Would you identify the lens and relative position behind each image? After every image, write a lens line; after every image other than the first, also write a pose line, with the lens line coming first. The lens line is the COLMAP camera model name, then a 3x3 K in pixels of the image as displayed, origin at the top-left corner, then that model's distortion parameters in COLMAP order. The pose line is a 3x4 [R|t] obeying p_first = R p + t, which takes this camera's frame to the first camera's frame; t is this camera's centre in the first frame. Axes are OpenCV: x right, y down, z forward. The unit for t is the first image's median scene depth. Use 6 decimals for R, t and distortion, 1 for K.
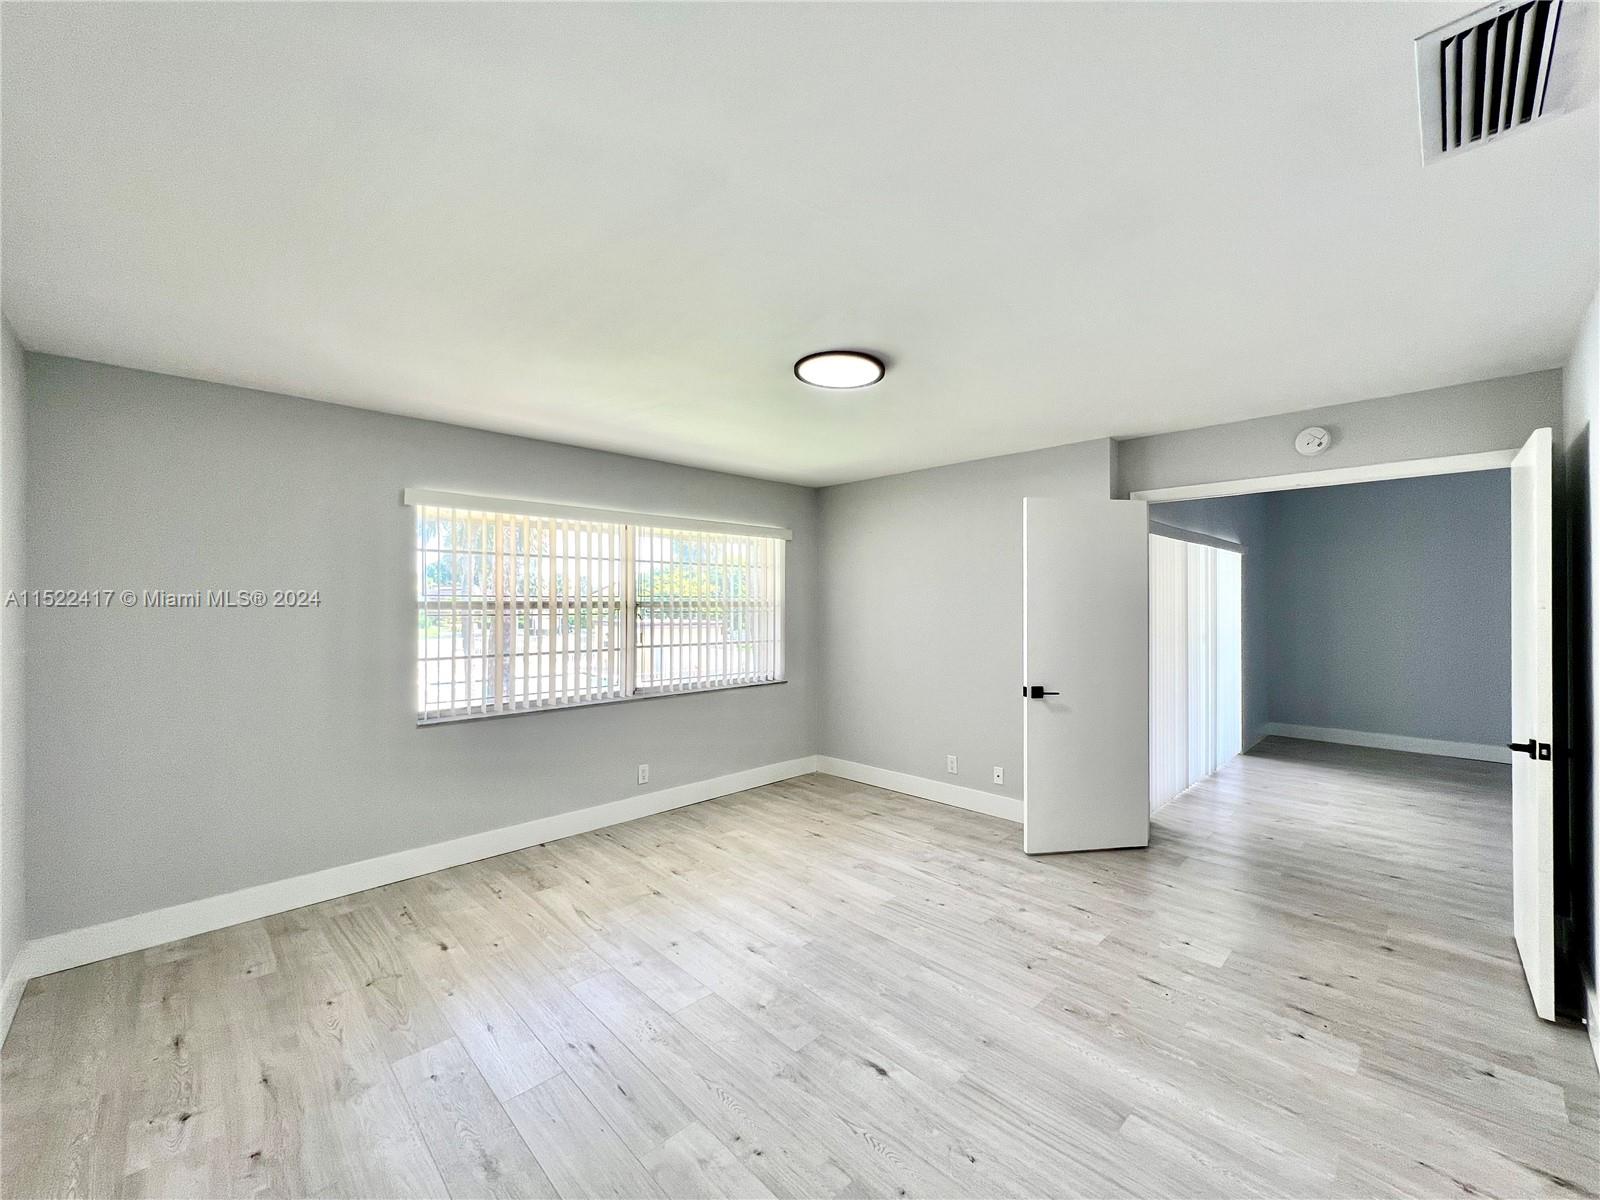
lens RADIAL K [[640.8, 0, 797.9], [0, 640.8, 603.6], [0, 0, 1]] dist [0.000953, -0.000325]
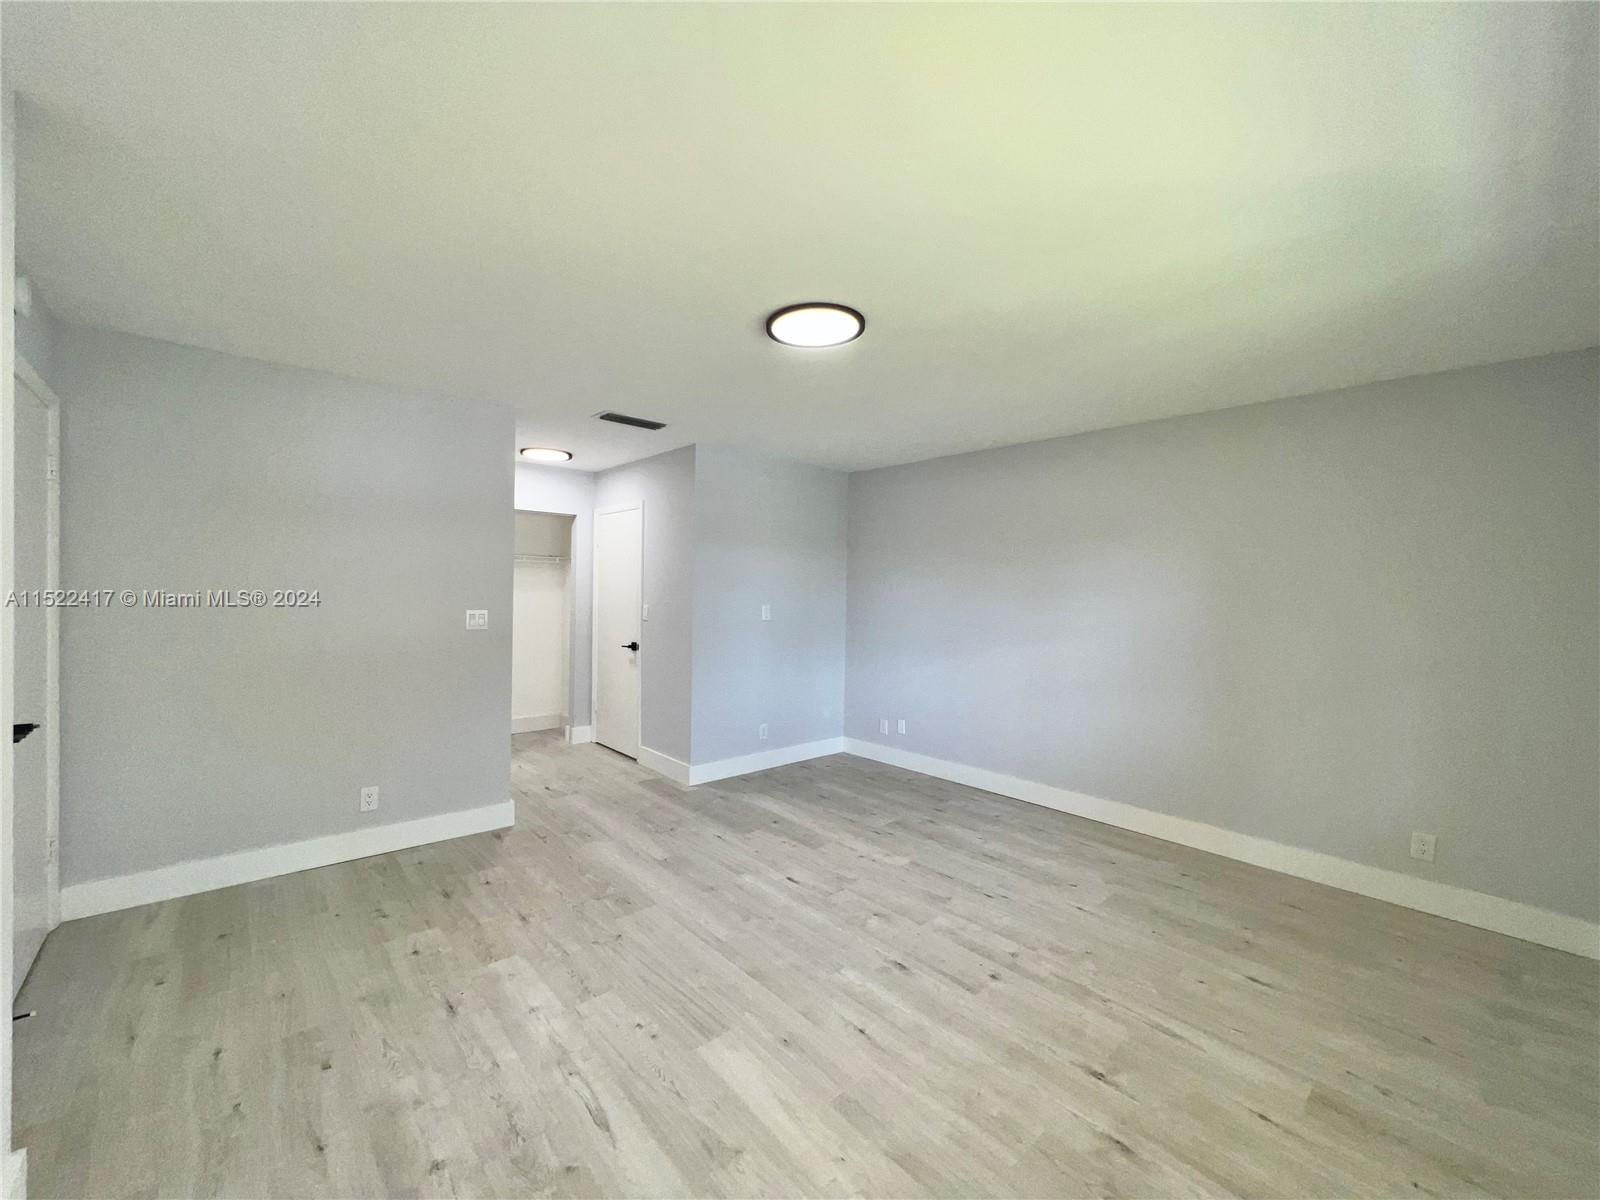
lens RADIAL K [[640.8, 0, 802.0], [0, 640.8, 596.4], [0, 0, 1]] dist [0.000953, -0.000325]
pose [[-0.999358, -0.017001, 0.031543, 0.044659], [-0.016591, 0.999775, 0.013214, 0.010782], [-0.031761, 0.012682, -0.999415, 1.796426]]
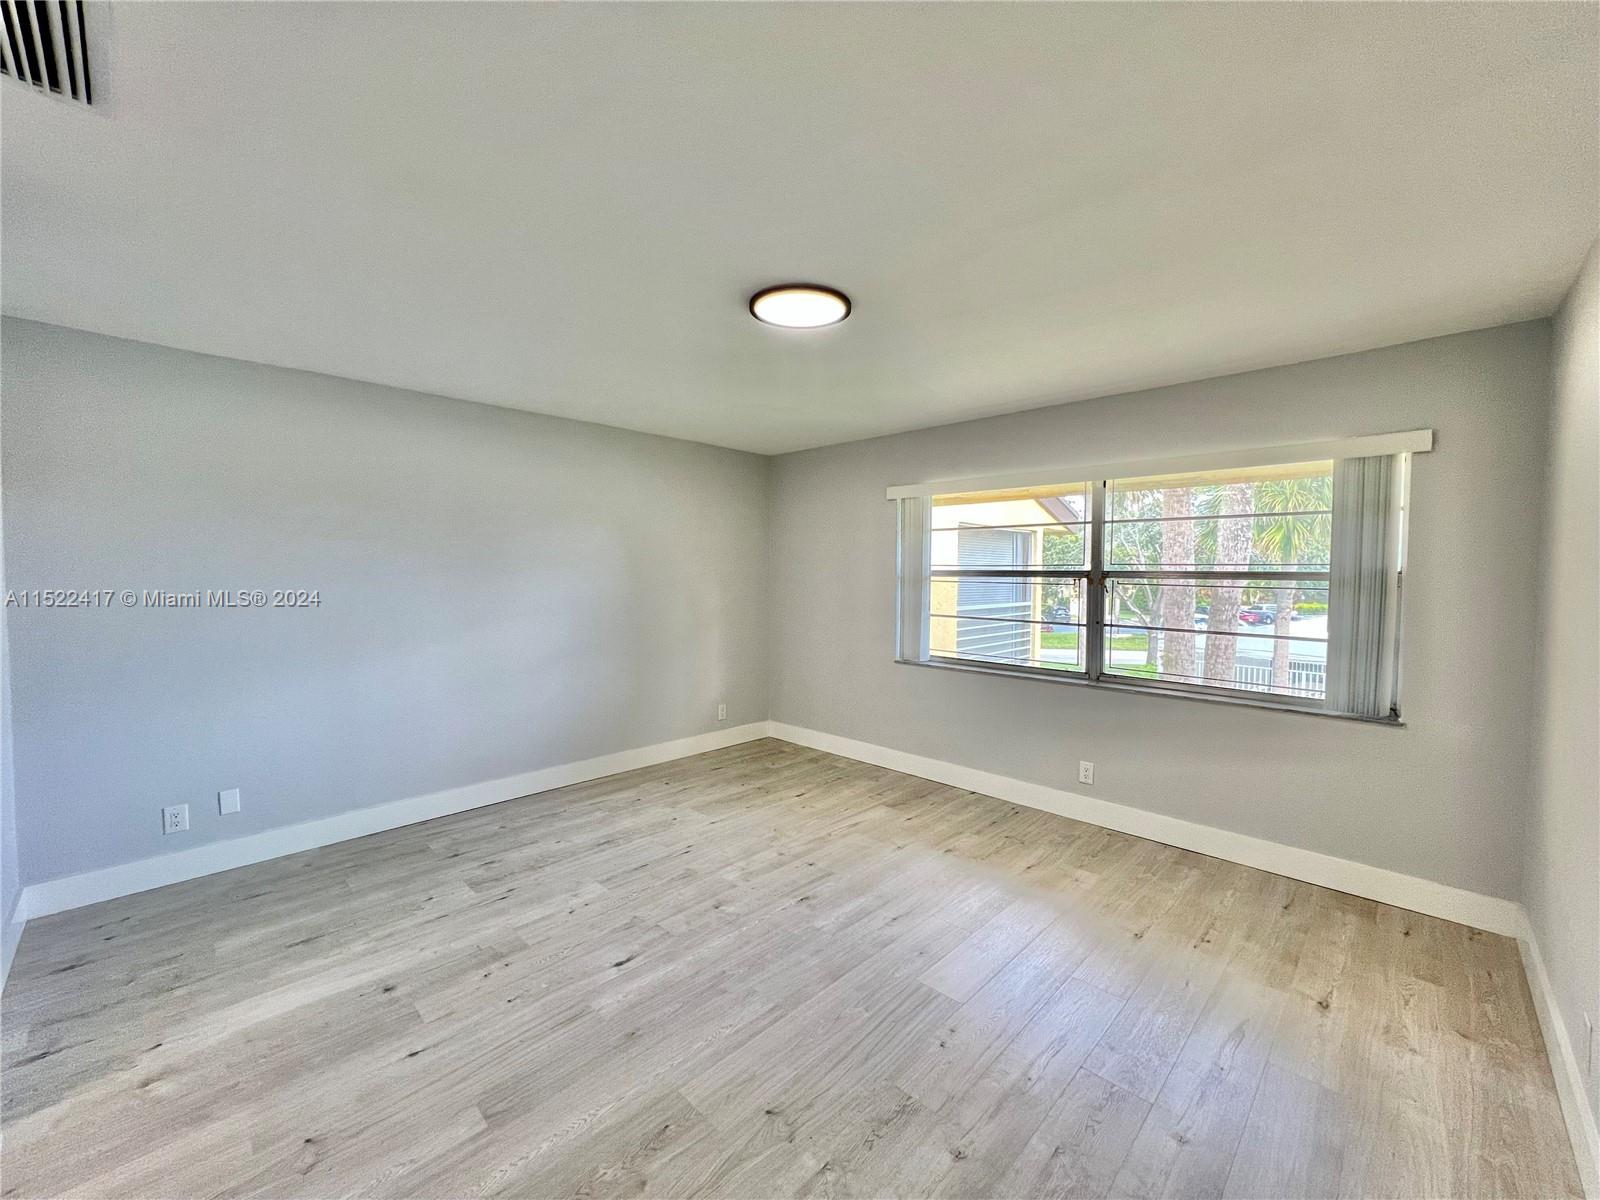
lens RADIAL K [[640.8, 0, 799.6], [0, 640.8, 598.7], [0, 0, 1]] dist [0.000953, -0.000325]
pose [[0.029869, 0.043205, -0.998620, 0.905953], [-0.009602, 0.999032, 0.042935, 0.002260], [0.999508, 0.008306, 0.030255, 0.905313]]
